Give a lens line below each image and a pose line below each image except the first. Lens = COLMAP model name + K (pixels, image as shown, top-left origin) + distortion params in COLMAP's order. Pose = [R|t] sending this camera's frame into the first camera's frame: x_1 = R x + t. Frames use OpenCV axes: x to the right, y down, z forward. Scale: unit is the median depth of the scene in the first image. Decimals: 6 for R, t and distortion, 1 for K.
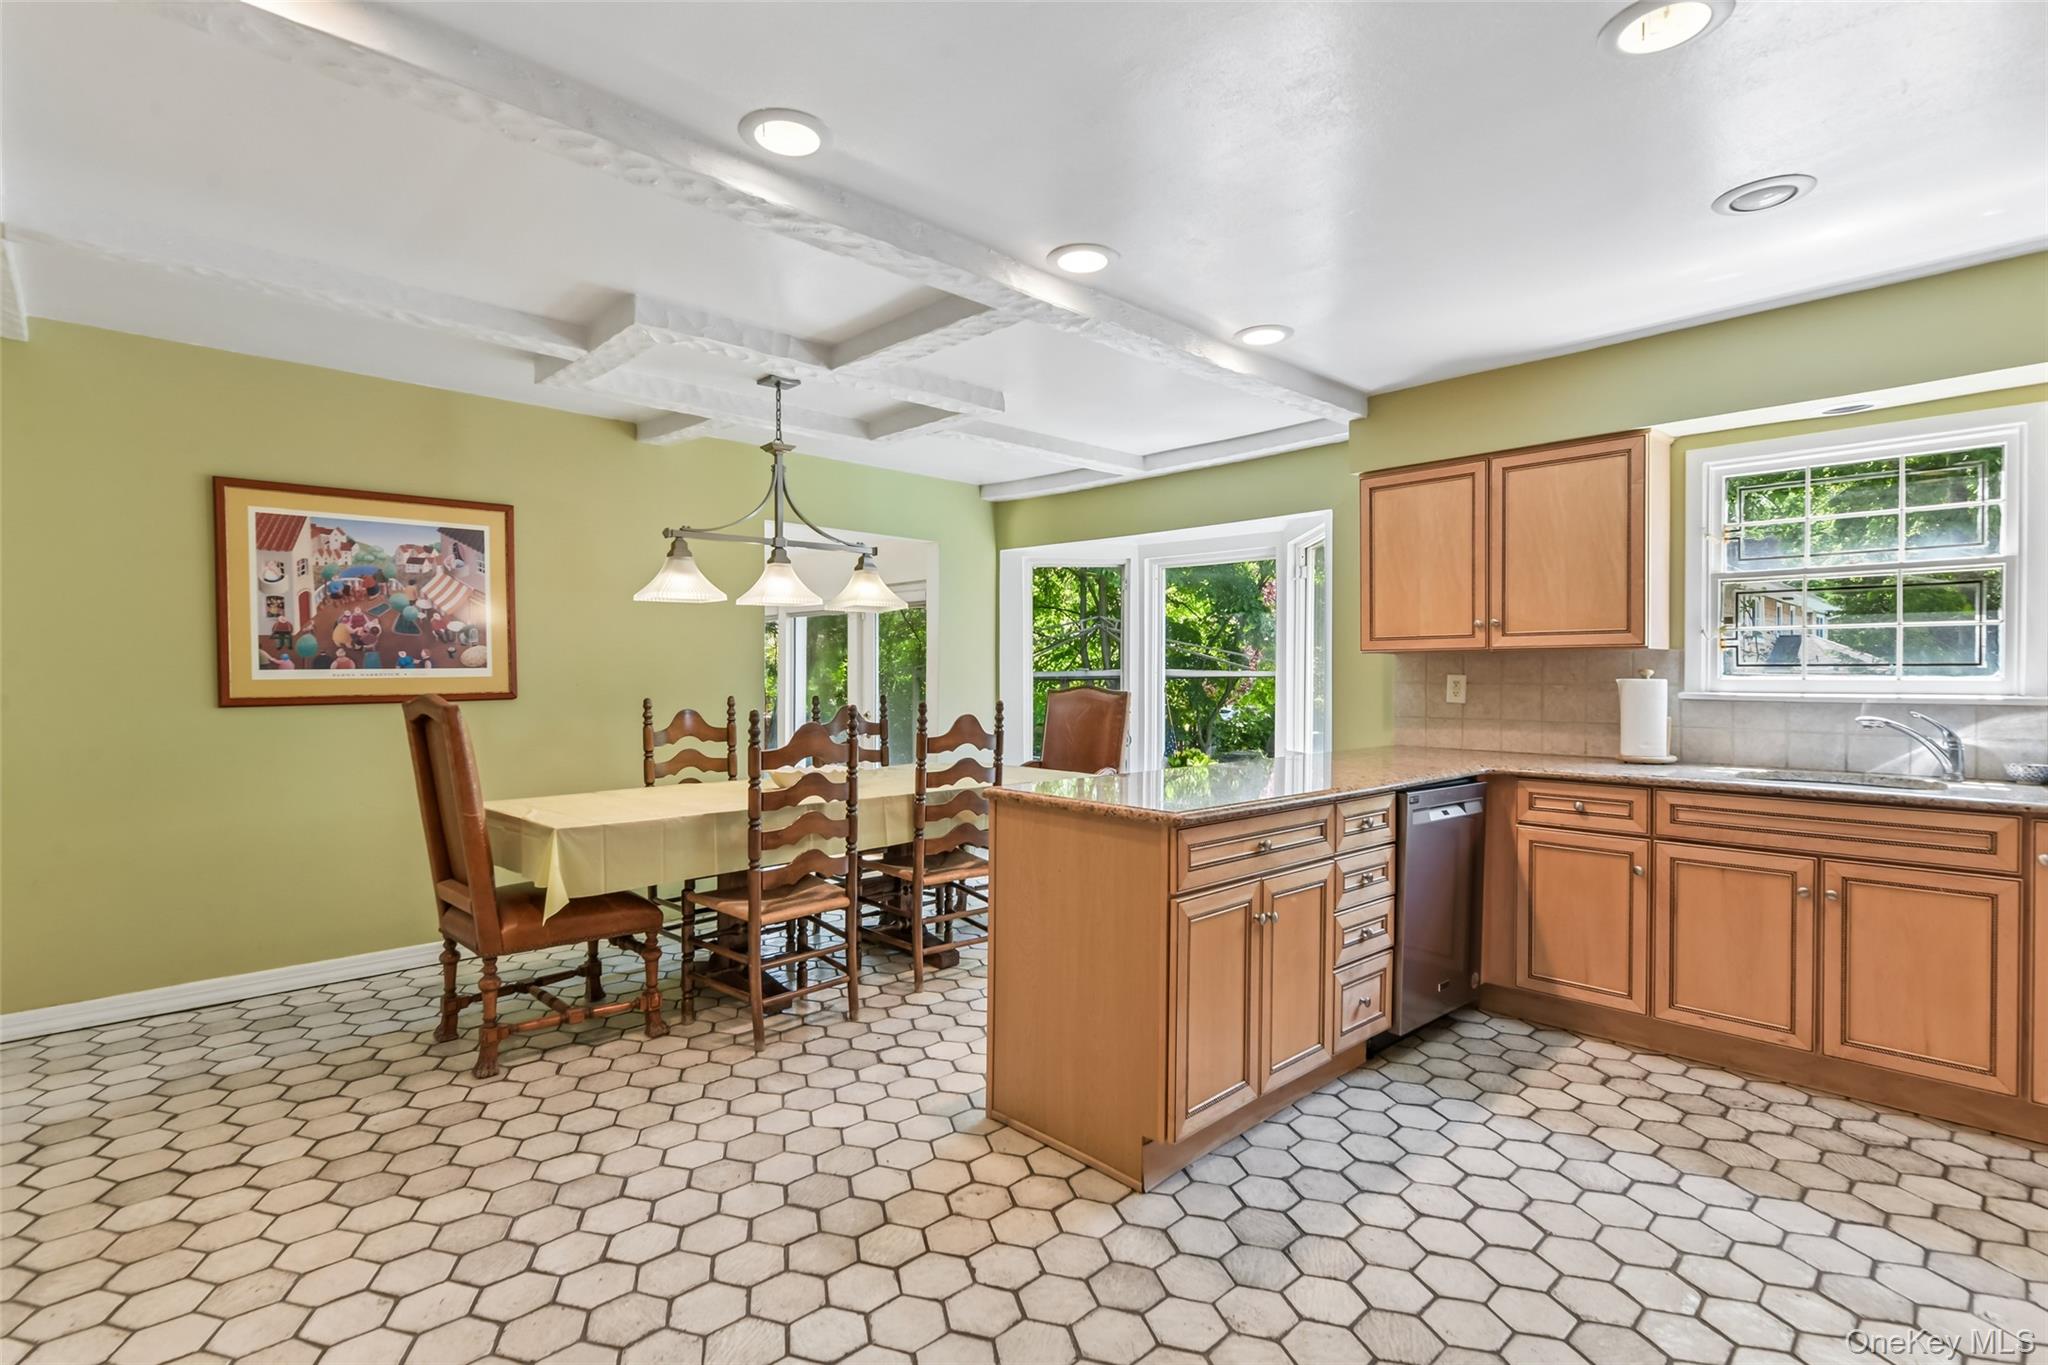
lens RADIAL K [[977.9, 0, 1024.0], [0, 977.9, 682.5], [0, 0, 1]] dist [0.001710, -0.001470]
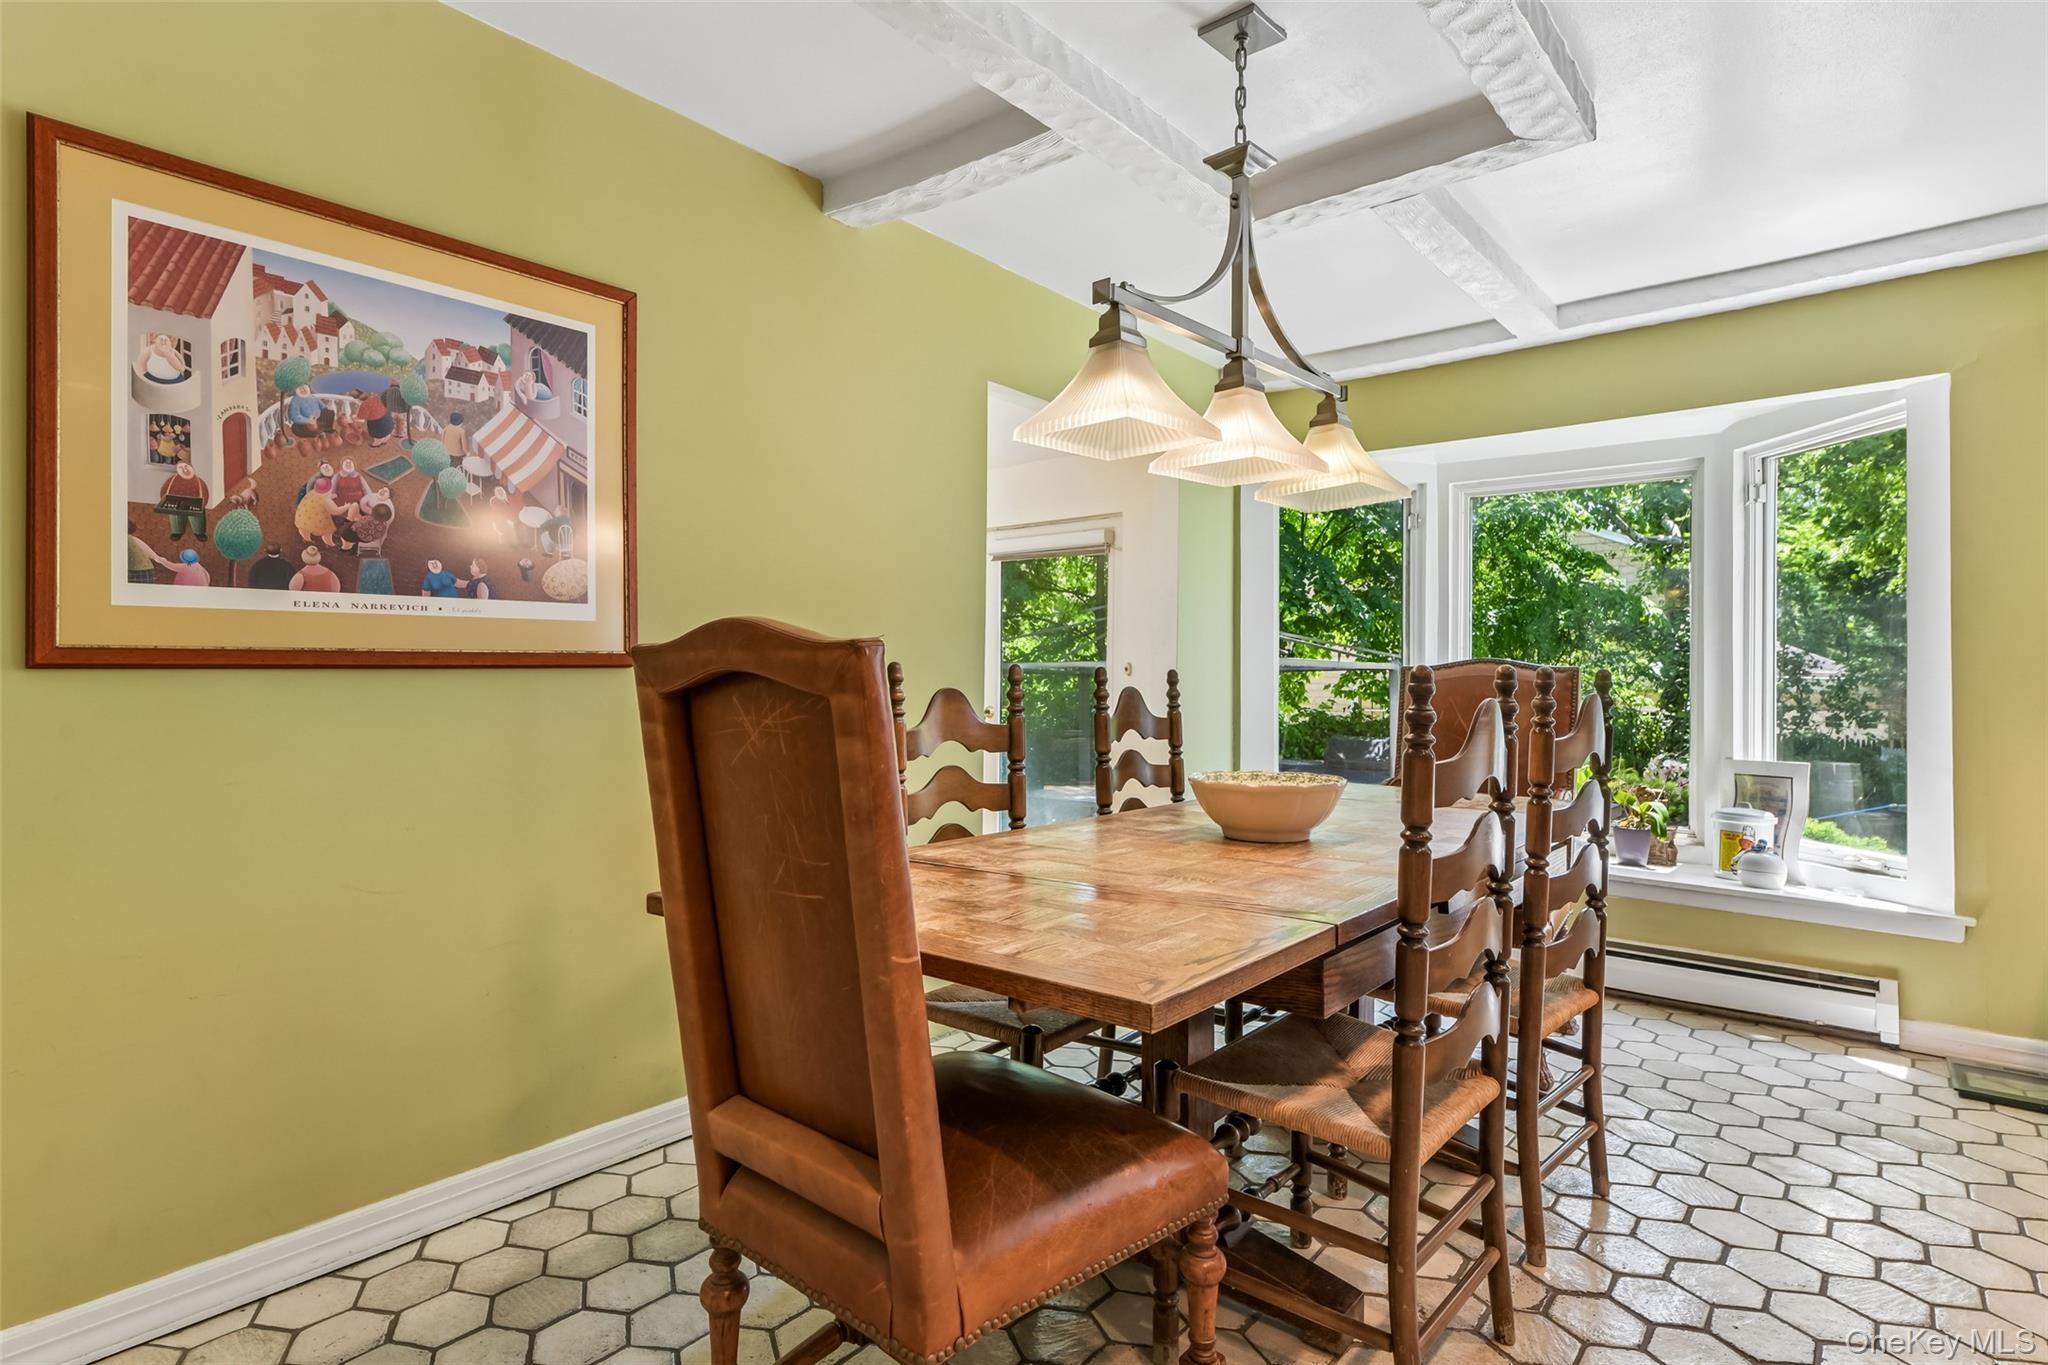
lens RADIAL K [[1048.5, 0, 1013.1], [0, 1048.5, 671.3], [0, 0, 1]] dist [0.016613, -0.008578]
pose [[0.994115, 0.004376, 0.108240, -0.455973], [-0.002656, 0.999868, -0.016028, 0.034154], [-0.108296, 0.015646, 0.993996, 0.507306]]
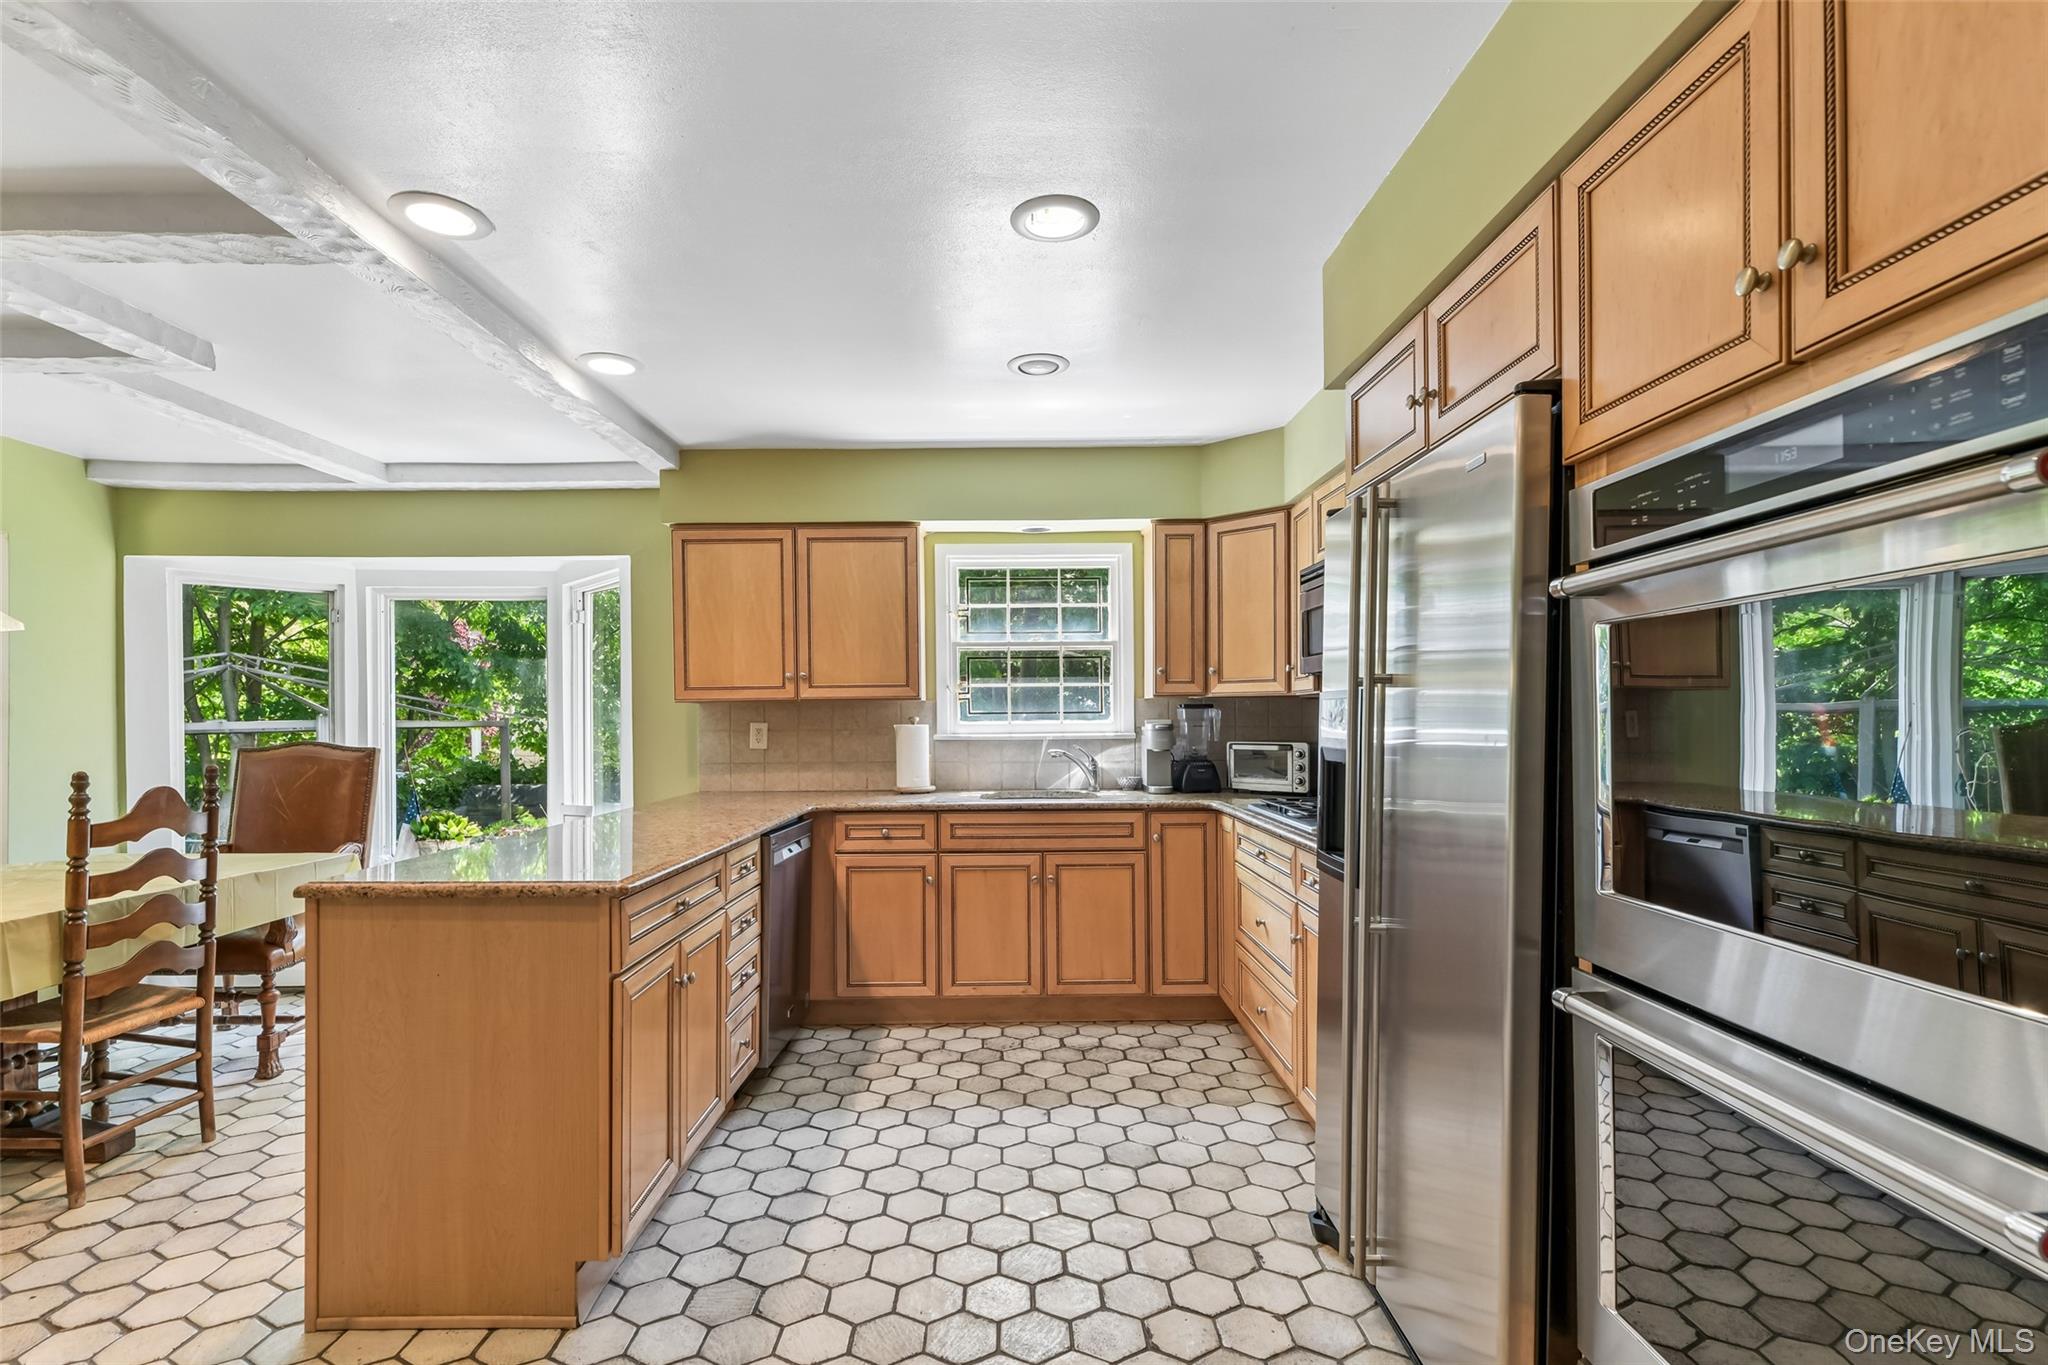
lens RADIAL K [[941.6, 0, 1019.7], [0, 941.6, 719.9], [0, 0, 1]] dist [0.006292, -0.005733]
pose [[0.683751, -0.008686, 0.729664, -0.140181], [0.016370, 0.999860, -0.003439, -0.003256], [-0.729532, 0.014296, 0.683797, 0.090704]]
